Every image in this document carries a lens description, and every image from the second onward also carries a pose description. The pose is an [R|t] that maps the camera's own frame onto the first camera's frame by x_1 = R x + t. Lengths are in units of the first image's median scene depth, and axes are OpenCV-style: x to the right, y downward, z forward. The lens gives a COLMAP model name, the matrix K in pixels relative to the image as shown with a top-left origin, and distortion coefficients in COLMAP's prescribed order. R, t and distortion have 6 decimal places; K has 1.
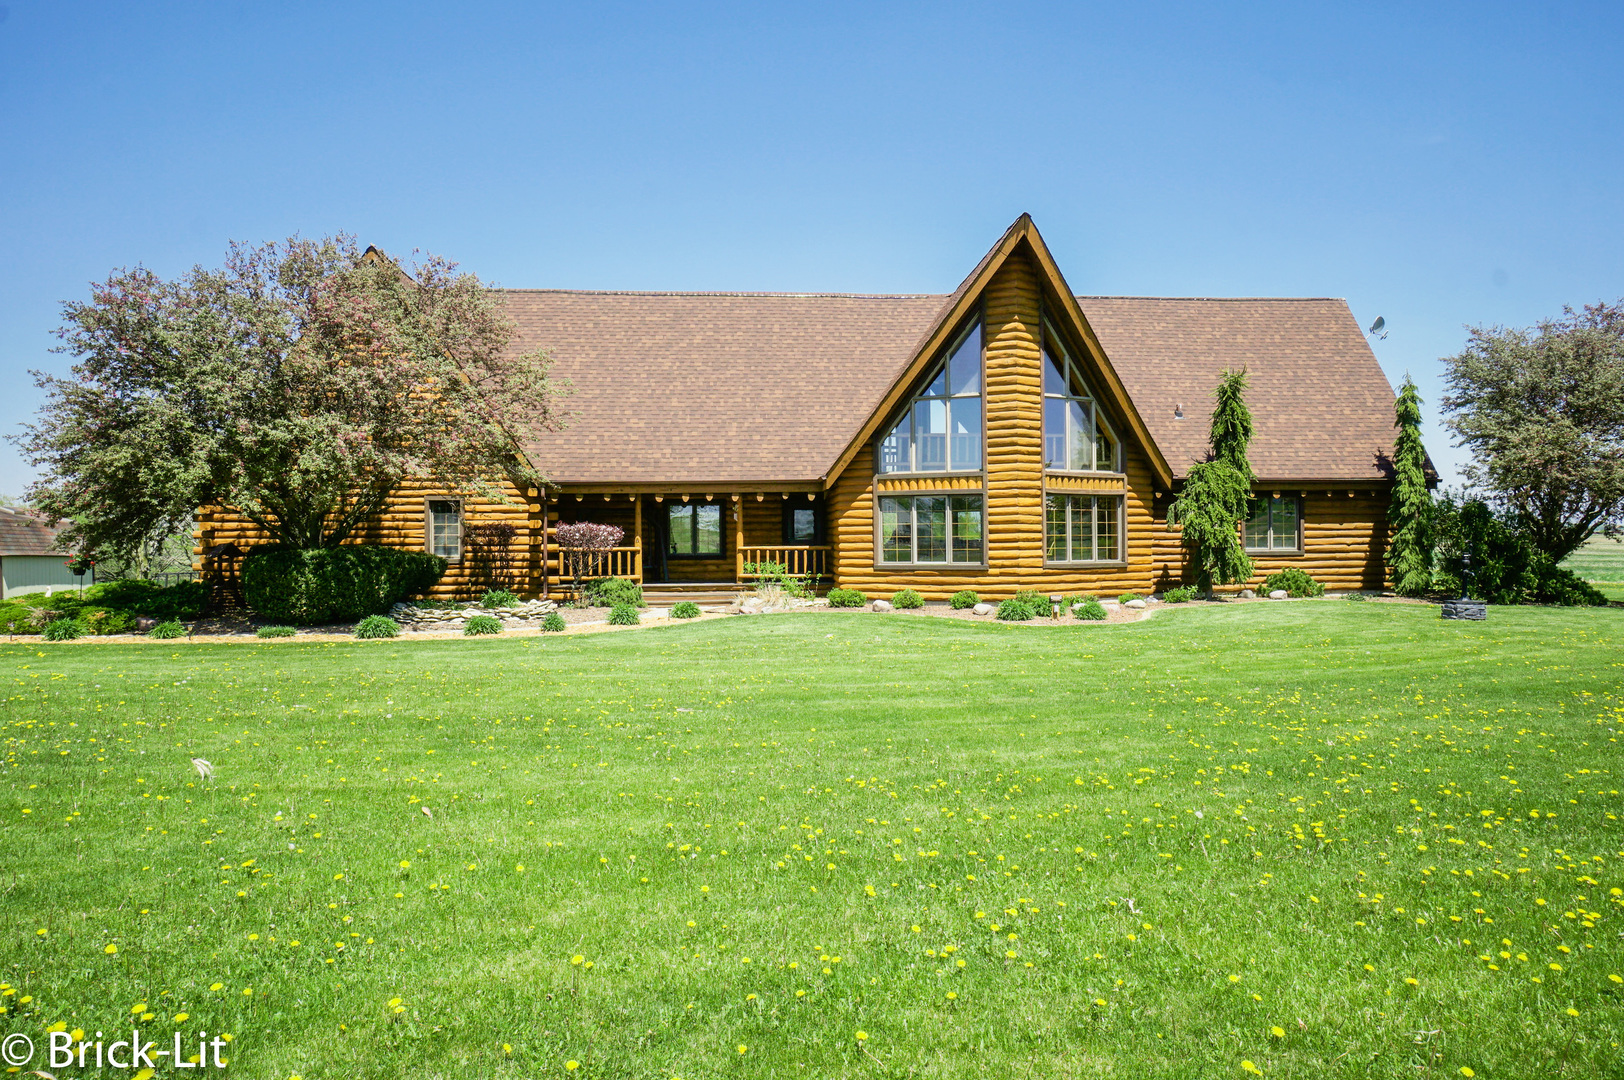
lens RADIAL K [[1064.3, 0, 810.7], [0, 1064.3, 541.3], [0, 0, 1]] dist [-0.007725, 0.003199]
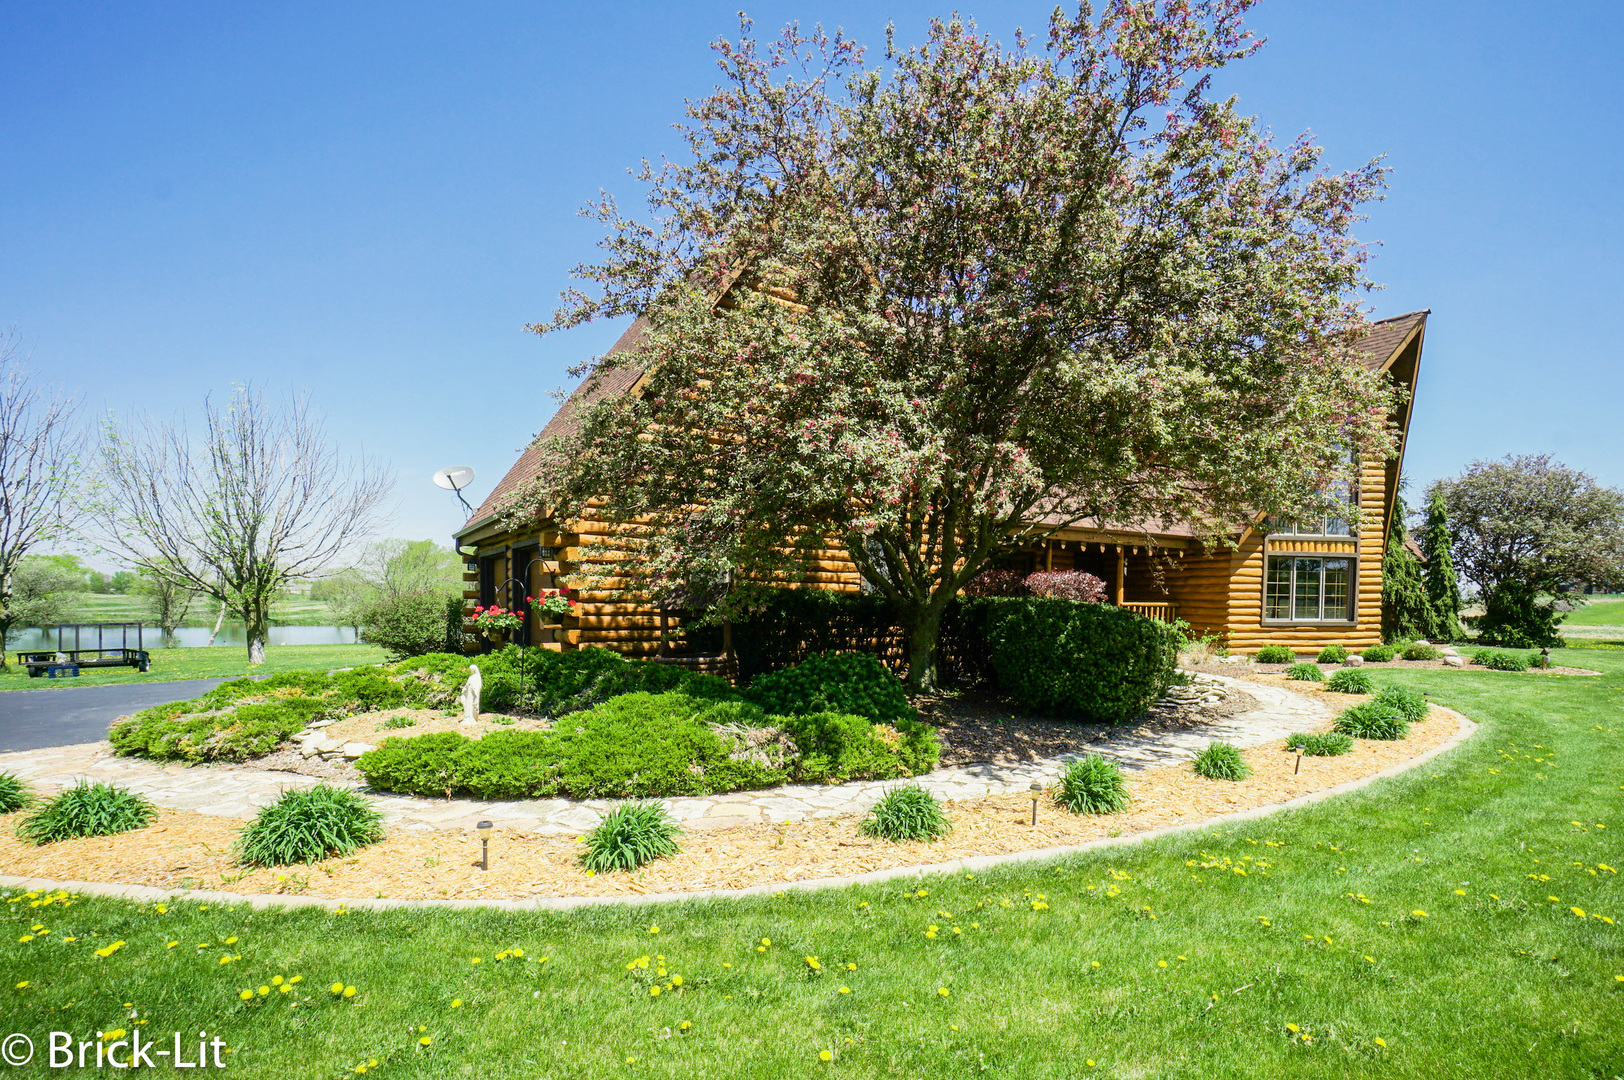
lens RADIAL K [[750.1, 0, 860.0], [0, 750.1, 645.1], [0, 0, 1]] dist [-0.029559, -0.000646]
pose [[0.860166, -0.014358, 0.509811, -0.645115], [-0.017344, 0.998202, 0.057375, 0.010310], [-0.509719, -0.058194, 0.858371, 0.564669]]
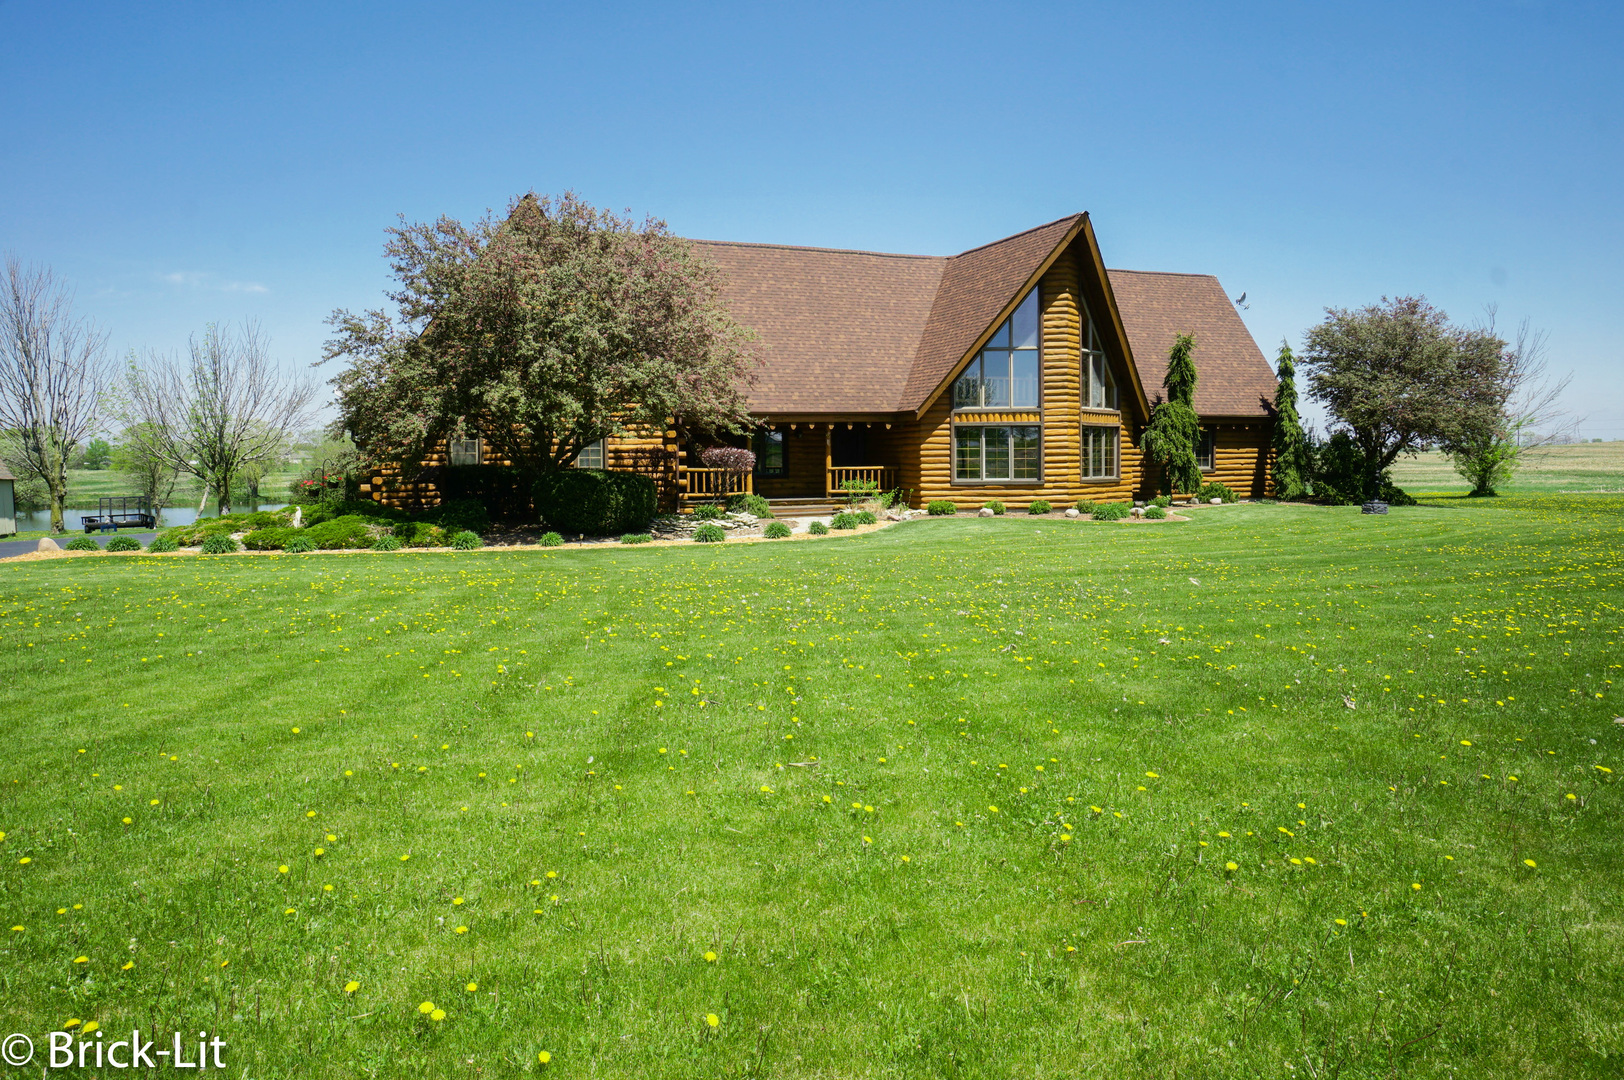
lens RADIAL K [[1104.9, 0, 808.9], [0, 1104.9, 523.6], [0, 0, 1]] dist [-0.011236, 0.000275]
pose [[0.949954, -0.019731, 0.311767, -0.499822], [0.002570, 0.998463, 0.055359, -0.000684], [-0.312380, -0.051787, 0.948544, -0.182219]]
